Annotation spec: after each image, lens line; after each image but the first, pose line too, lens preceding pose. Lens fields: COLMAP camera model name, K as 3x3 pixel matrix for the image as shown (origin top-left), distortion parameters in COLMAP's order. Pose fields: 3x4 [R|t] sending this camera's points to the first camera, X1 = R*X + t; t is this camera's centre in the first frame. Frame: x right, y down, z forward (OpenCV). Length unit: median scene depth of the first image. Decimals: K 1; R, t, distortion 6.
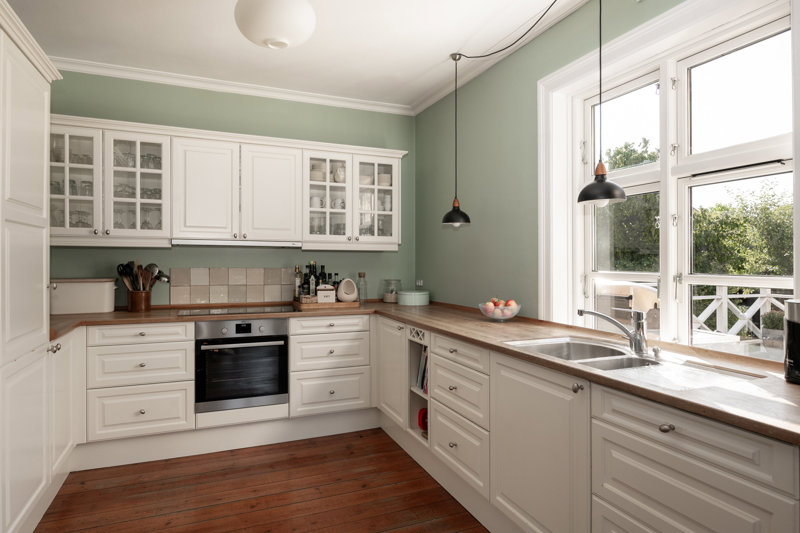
lens RADIAL K [[455.6, 0, 399.5], [0, 455.6, 261.4], [0, 0, 1]] dist [-0.004642, 0.002546]
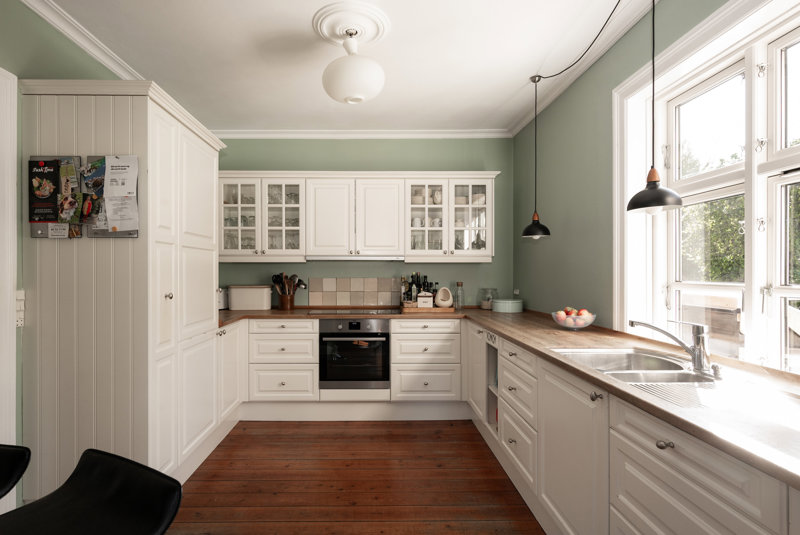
lens RADIAL K [[408.1, 0, 397.3], [0, 408.1, 273.0], [0, 0, 1]] dist [0.001320, 0.000887]
pose [[0.928348, -0.003414, -0.371697, 0.199542], [0.003947, 0.999992, 0.000674, 0.000853], [0.371692, -0.002093, 0.928354, -0.004343]]
